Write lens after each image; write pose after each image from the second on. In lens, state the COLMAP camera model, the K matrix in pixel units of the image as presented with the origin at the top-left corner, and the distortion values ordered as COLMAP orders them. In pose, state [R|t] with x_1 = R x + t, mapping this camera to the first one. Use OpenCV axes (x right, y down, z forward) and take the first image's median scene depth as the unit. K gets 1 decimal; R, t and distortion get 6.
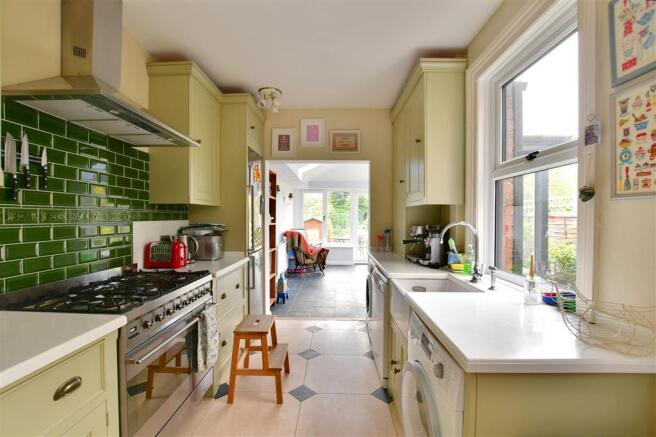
lens RADIAL K [[285.9, 0, 327.7], [0, 285.9, 220.7], [0, 0, 1]] dist [-0.028115, 0.000526]
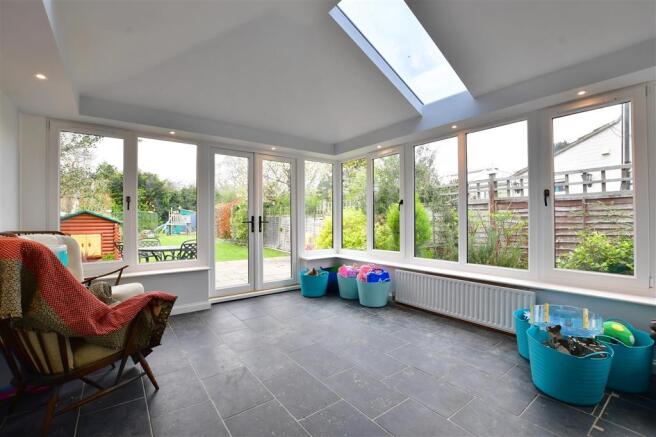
lens RADIAL K [[285.9, 0, 327.7], [0, 285.9, 220.7], [0, 0, 1]] dist [-0.028115, 0.000526]
pose [[0.777314, -0.008585, 0.629054, -0.056168], [0.013052, 0.999912, -0.002481, 0.027794], [-0.628977, 0.010139, 0.777358, 0.686325]]
